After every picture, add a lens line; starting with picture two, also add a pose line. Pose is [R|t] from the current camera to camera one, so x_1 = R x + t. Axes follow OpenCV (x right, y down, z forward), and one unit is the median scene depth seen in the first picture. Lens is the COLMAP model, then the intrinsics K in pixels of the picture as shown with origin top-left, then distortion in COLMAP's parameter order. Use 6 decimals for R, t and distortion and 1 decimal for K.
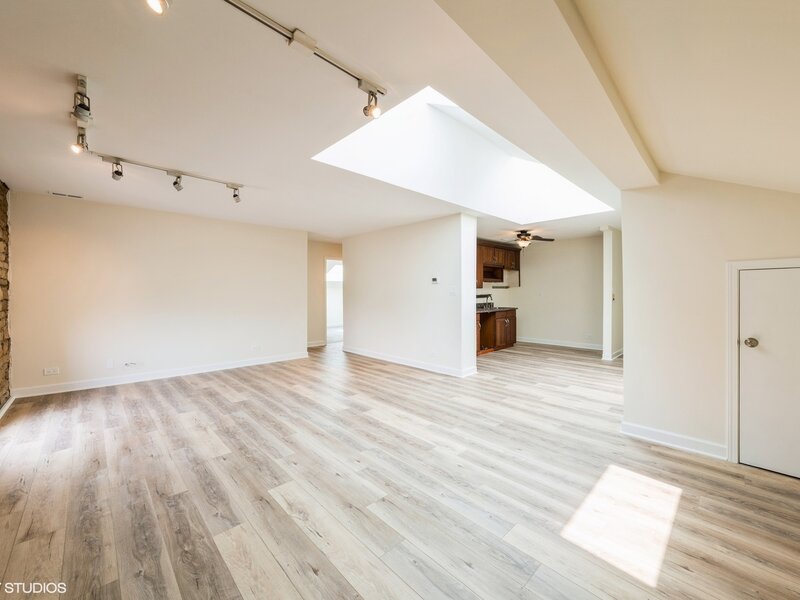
lens RADIAL K [[319.7, 0, 400.0], [0, 319.7, 300.0], [0, 0, 1]] dist [-0.000253, 0.000023]
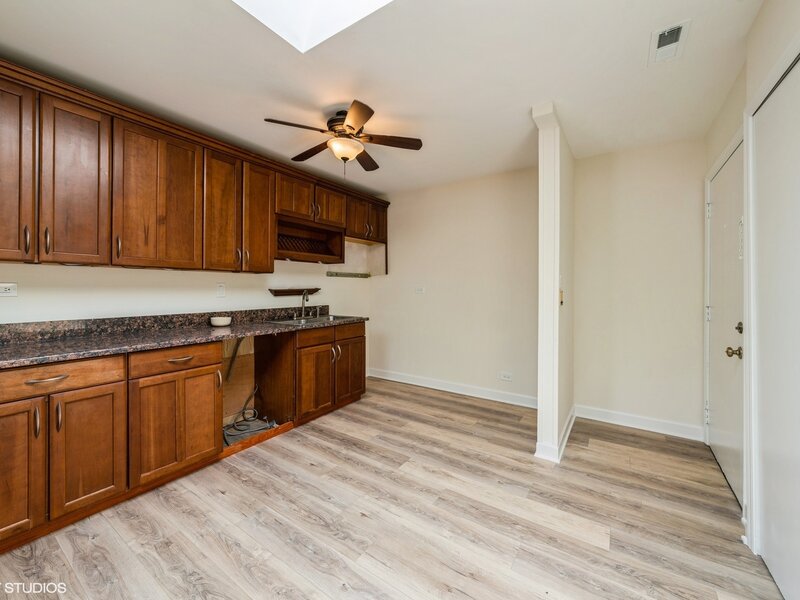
lens RADIAL K [[319.7, 0, 400.0], [0, 319.7, 300.0], [0, 0, 1]] dist [-0.000253, 0.000023]
pose [[0.980266, -0.003130, 0.197658, 0.313150], [-0.000729, 0.999811, 0.019451, -0.010541], [-0.197682, -0.019212, 0.980078, 0.518311]]
